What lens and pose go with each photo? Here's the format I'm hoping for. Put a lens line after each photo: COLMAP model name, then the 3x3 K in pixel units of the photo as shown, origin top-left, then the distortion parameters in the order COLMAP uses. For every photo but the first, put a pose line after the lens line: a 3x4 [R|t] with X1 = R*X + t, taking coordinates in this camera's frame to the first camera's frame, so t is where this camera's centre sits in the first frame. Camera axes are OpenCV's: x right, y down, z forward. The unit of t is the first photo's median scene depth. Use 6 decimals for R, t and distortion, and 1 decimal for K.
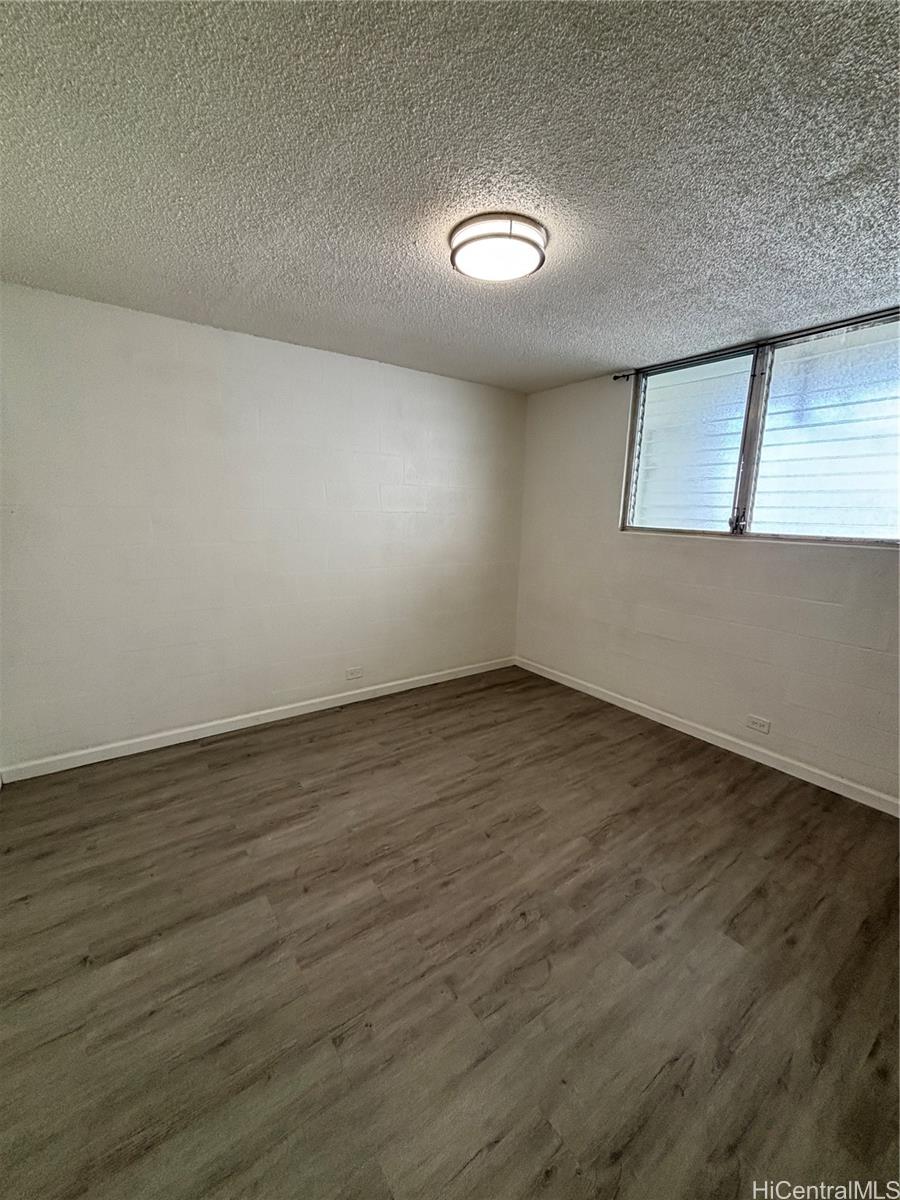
lens RADIAL K [[482.9, 0, 448.9], [0, 482.9, 600.3], [0, 0, 1]] dist [0.003882, 0.000880]
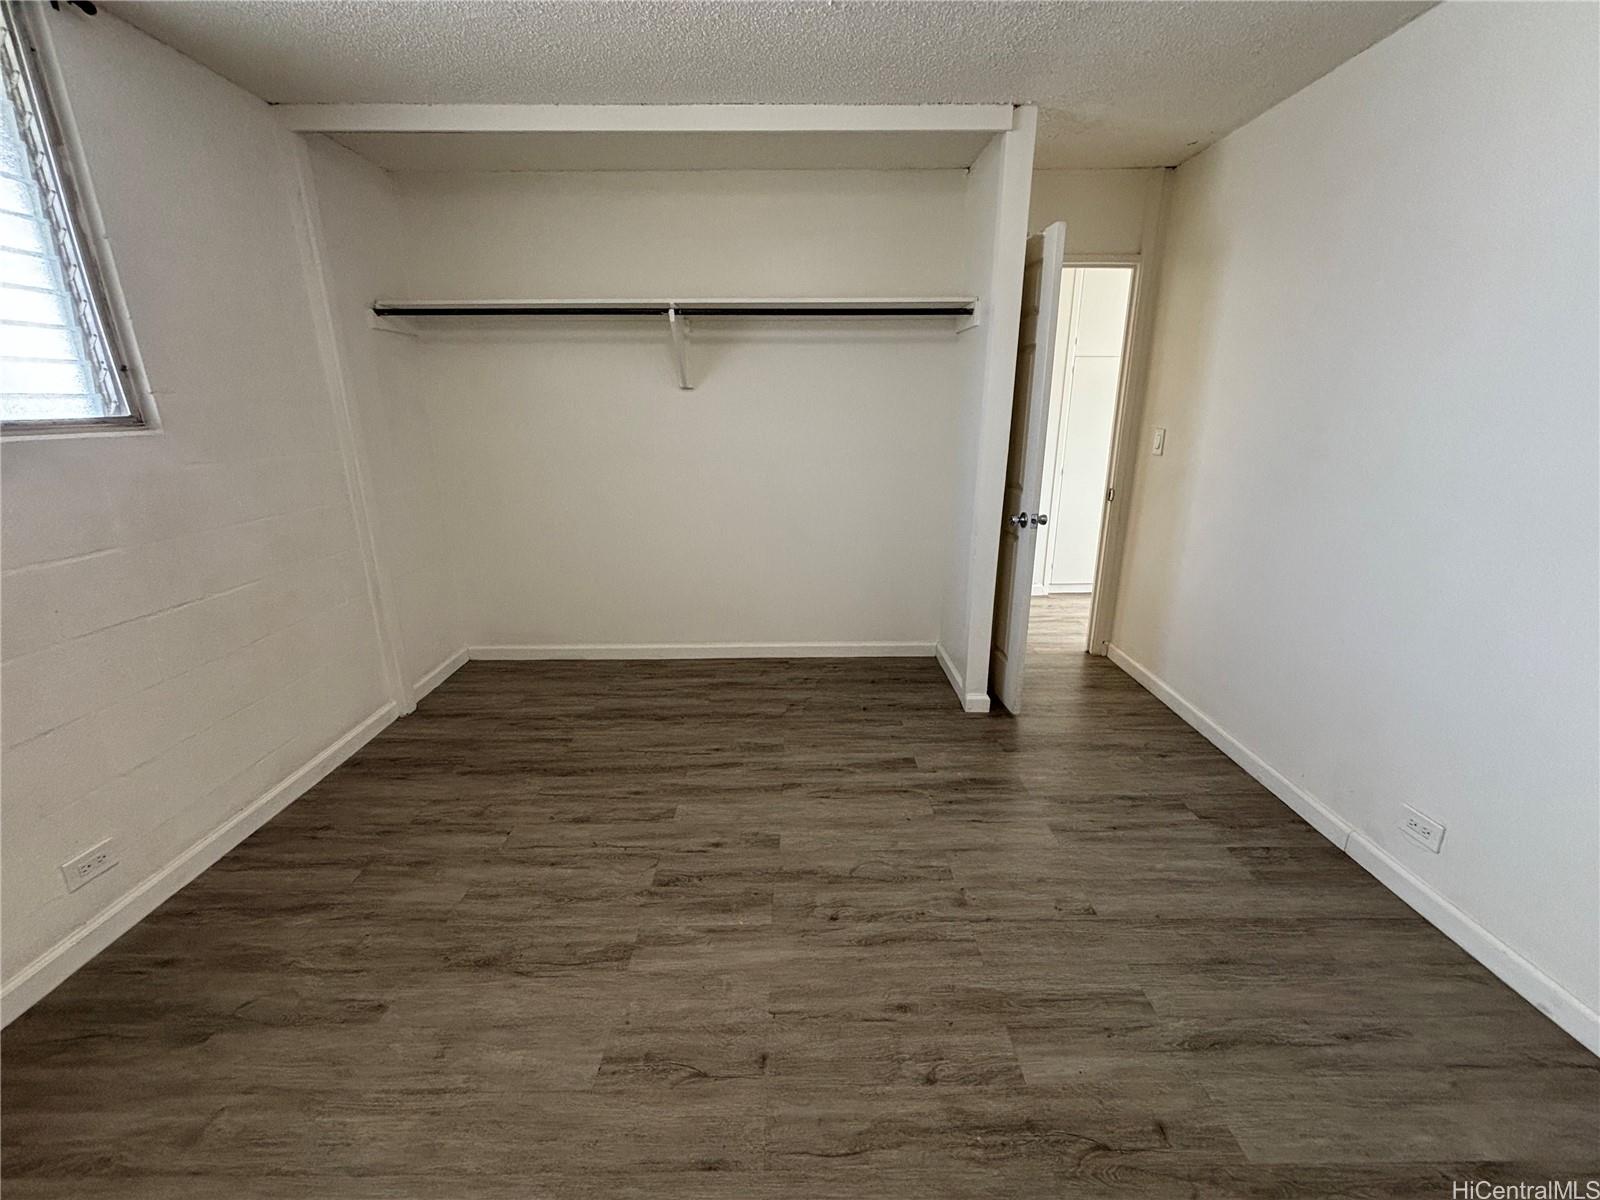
lens RADIAL K [[643.9, 0, 800.2], [0, 643.9, 597.0], [0, 0, 1]] dist [0.003882, 0.000880]
pose [[-0.813711, -0.184741, 0.551131, -0.259162], [0.098787, 0.890405, 0.444319, -0.247200], [-0.572814, 0.415992, -0.706282, 1.473801]]
